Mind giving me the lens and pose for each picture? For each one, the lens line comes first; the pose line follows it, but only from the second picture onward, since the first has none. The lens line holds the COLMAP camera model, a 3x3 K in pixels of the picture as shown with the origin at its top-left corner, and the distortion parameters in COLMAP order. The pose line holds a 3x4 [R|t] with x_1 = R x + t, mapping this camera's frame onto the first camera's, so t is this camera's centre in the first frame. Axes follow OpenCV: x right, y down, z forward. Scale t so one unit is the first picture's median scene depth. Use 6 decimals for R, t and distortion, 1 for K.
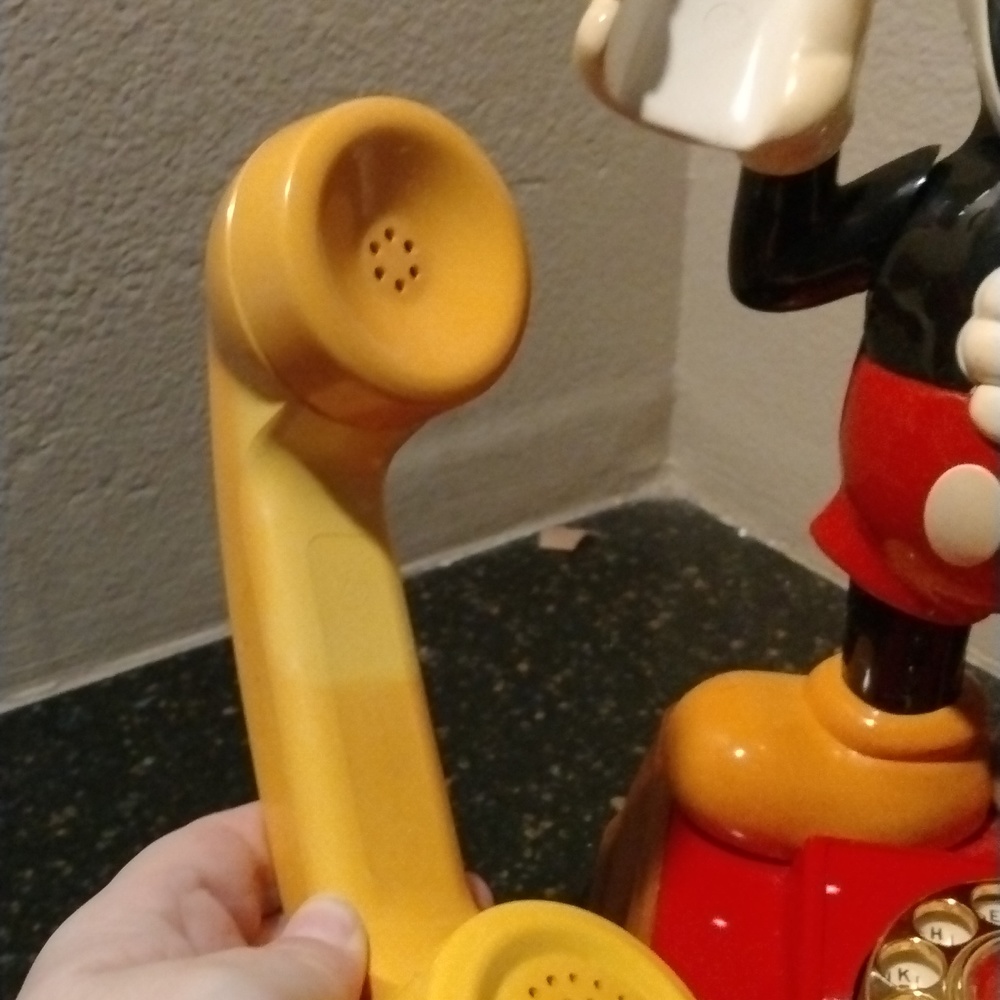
lens RADIAL K [[1668.5, 0, 457.6], [0, 1668.5, 500.4], [0, 0, 1]] dist [0.136737, -0.562376]
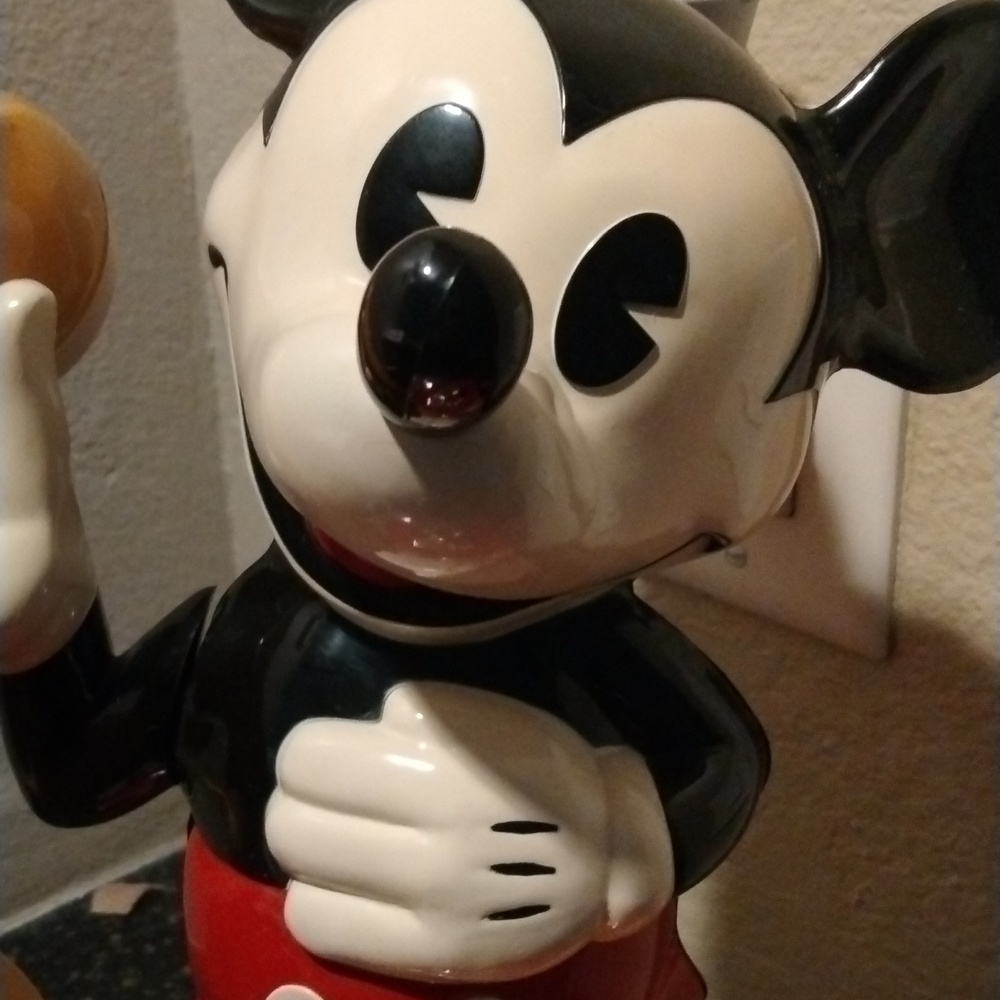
lens RADIAL K [[1668.5, 0, 457.6], [0, 1668.5, 500.4], [0, 0, 1]] dist [0.136737, -0.562376]
pose [[0.991069, -0.085283, 0.102515, 0.194554], [0.095023, 0.991008, -0.094206, -0.096072], [-0.093559, 0.103106, 0.990260, 0.144522]]
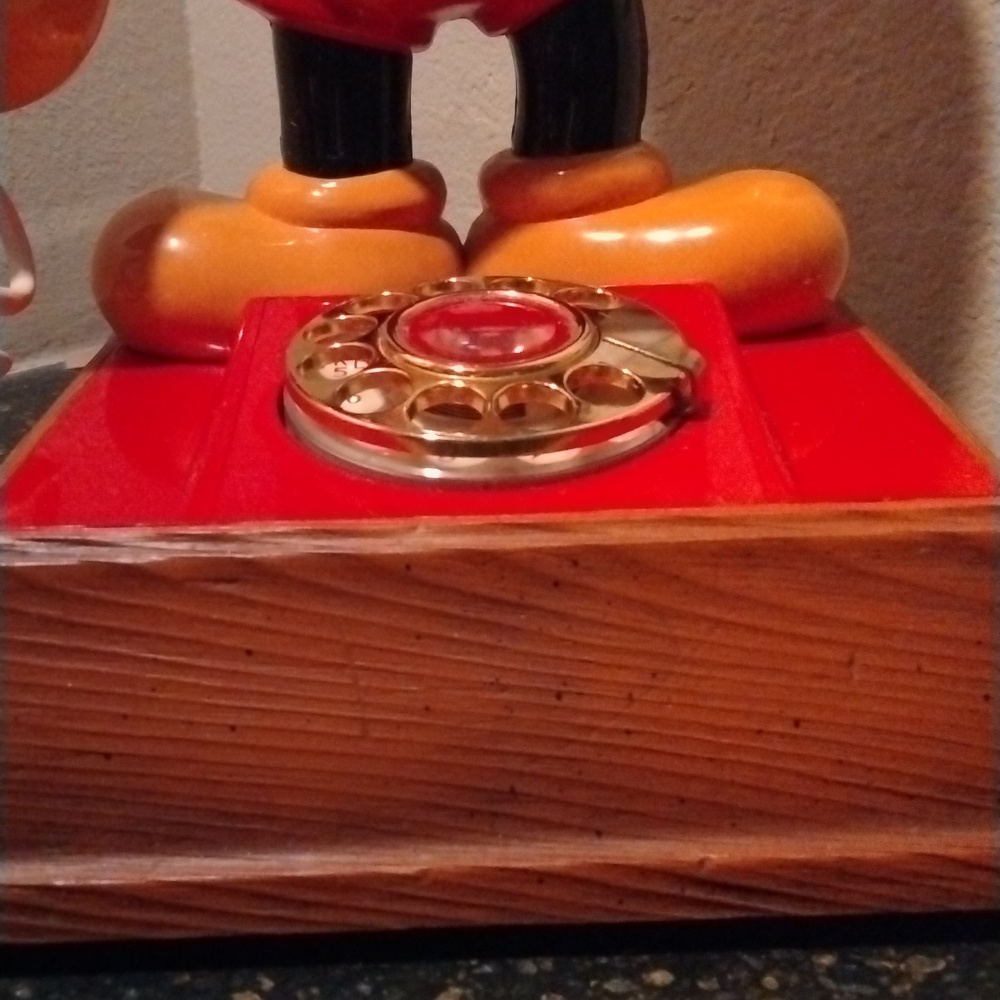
lens RADIAL K [[1668.5, 0, 457.6], [0, 1668.5, 500.4], [0, 0, 1]] dist [0.136737, -0.562376]
pose [[0.978793, -0.098966, 0.179358, 0.103359], [0.126022, 0.981174, -0.146341, 0.307152], [-0.161498, 0.165841, 0.972839, 0.107172]]
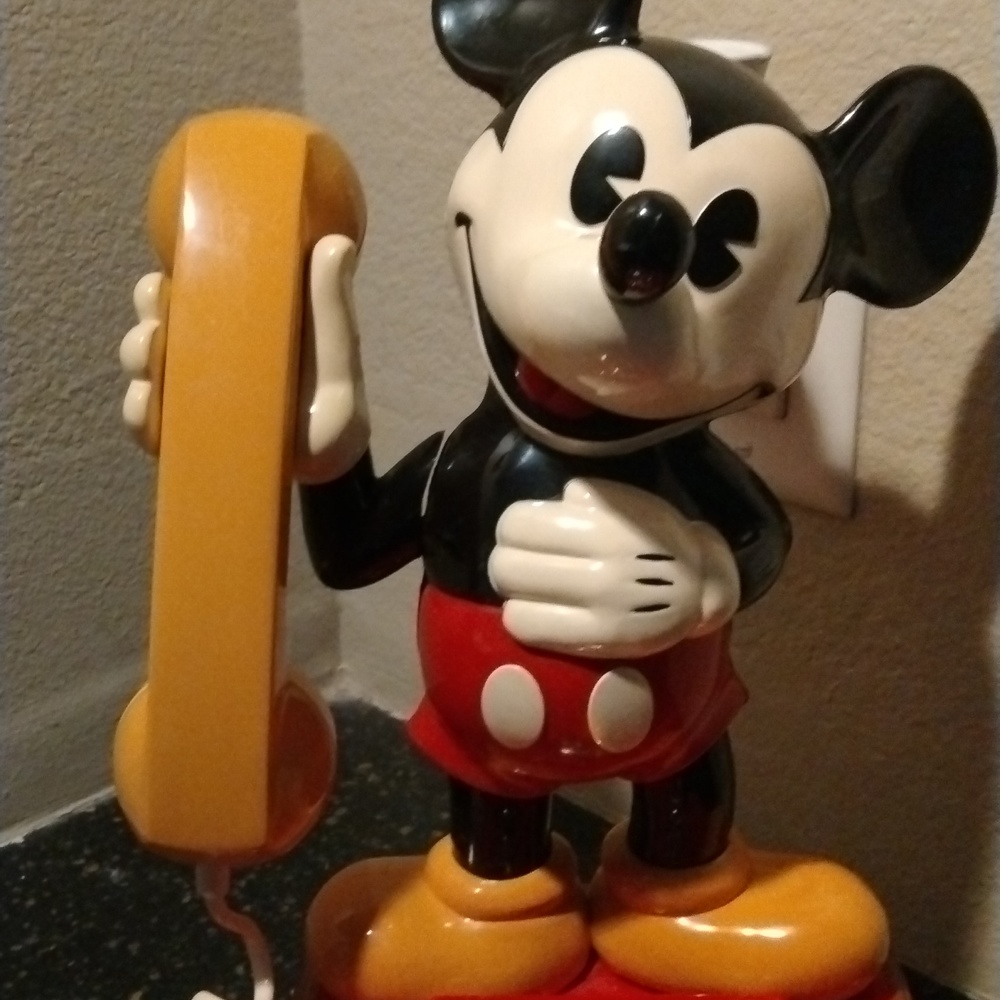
lens RADIAL K [[1668.5, 0, 457.6], [0, 1668.5, 500.4], [0, 0, 1]] dist [0.136737, -0.562376]
pose [[0.984697, -0.089121, 0.149765, 0.059291], [0.105505, 0.988832, -0.105263, -0.009610], [-0.138711, 0.119453, 0.983102, -0.121441]]
